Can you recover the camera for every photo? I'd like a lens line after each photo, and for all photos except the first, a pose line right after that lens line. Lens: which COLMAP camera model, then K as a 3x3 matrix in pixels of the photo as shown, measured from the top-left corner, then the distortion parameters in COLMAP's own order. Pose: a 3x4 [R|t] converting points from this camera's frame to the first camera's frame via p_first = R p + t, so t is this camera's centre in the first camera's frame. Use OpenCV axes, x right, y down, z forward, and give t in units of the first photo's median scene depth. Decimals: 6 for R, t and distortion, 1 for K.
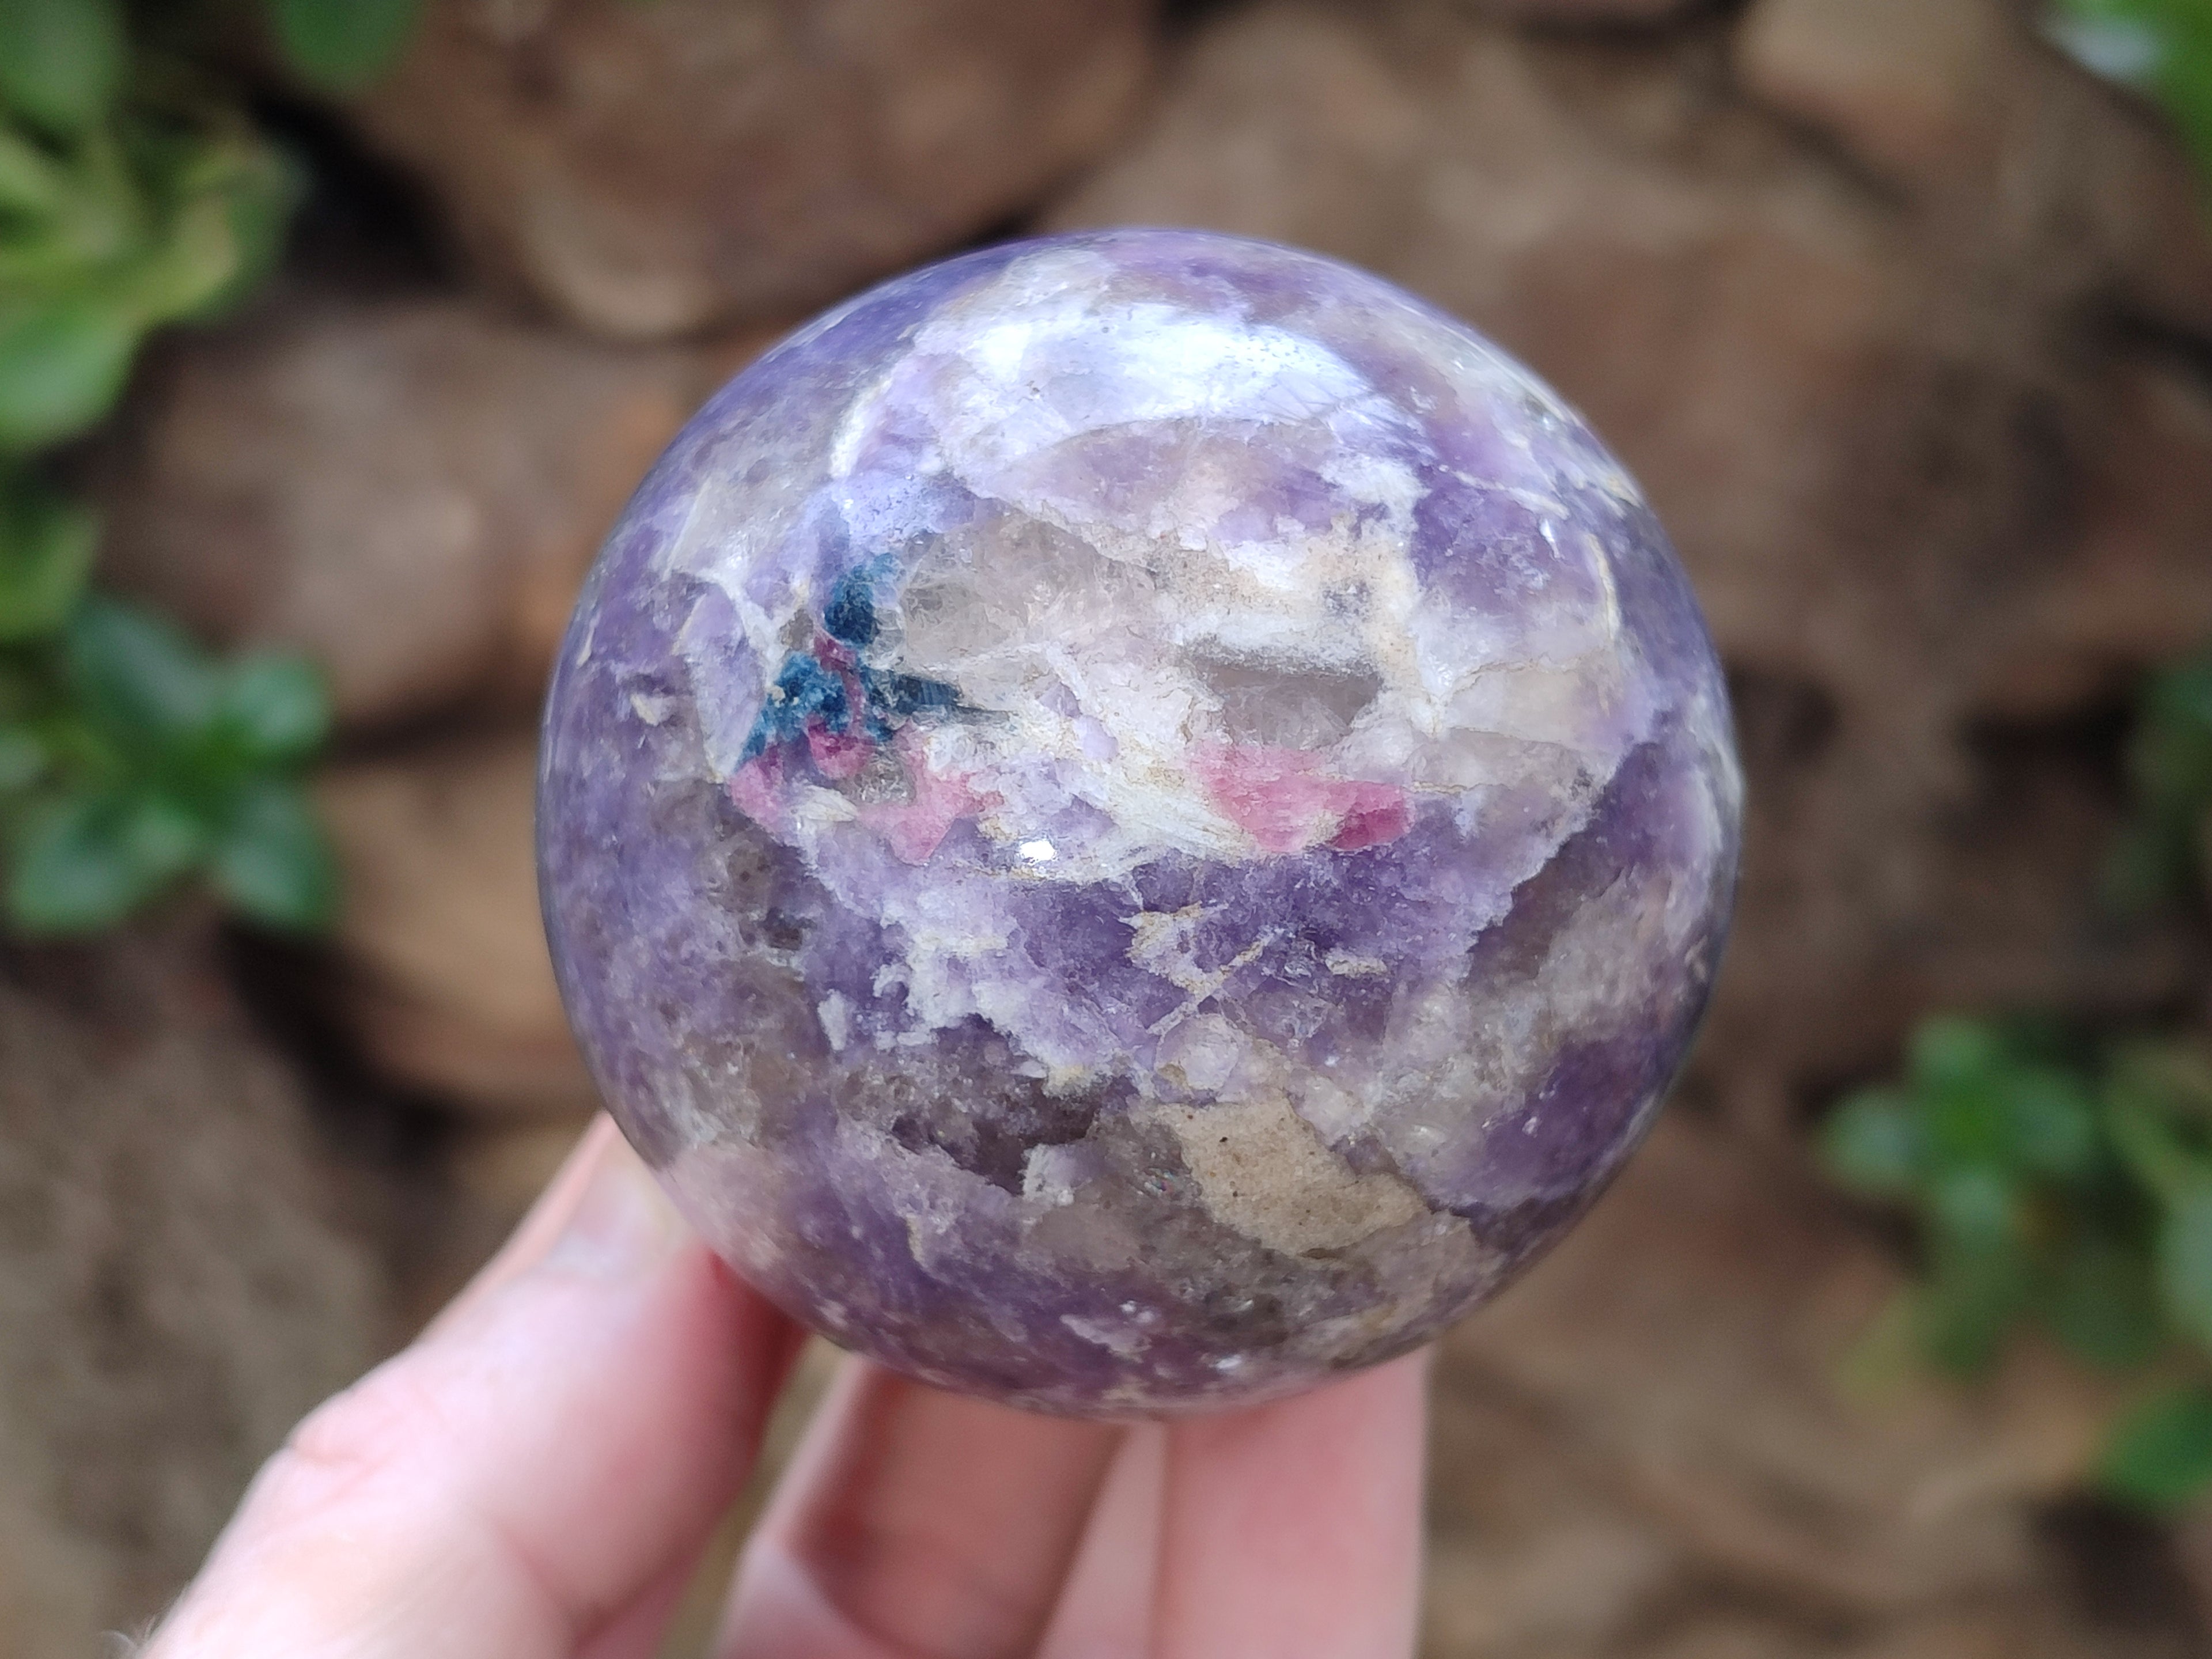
lens RADIAL K [[3445.2, 0, 1106.0], [0, 3445.2, 829.5], [0, 0, 1]] dist [0.268023, -0.105424]
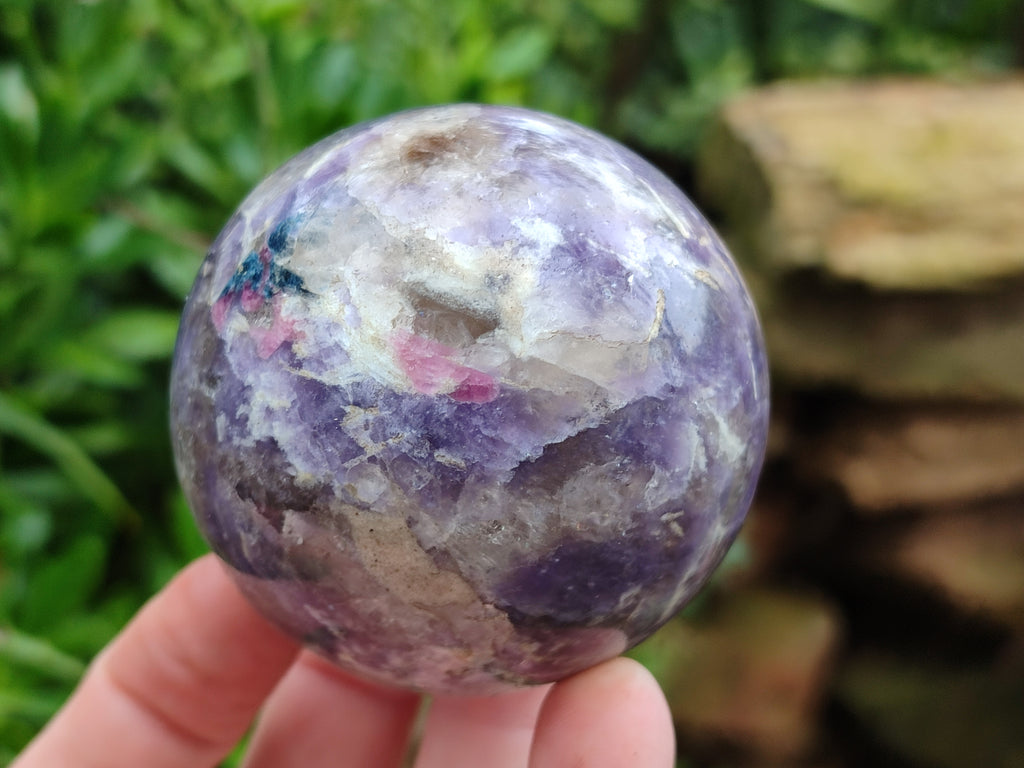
lens RADIAL K [[1594.9, 0, 512.0], [0, 1594.9, 384.0], [0, 0, 1]] dist [0.268023, -0.105424]
pose [[0.920820, 0.231299, -0.313994, 0.380374], [-0.257074, 0.965447, -0.042716, 0.027380], [0.293265, 0.120054, 0.948463, 0.141597]]
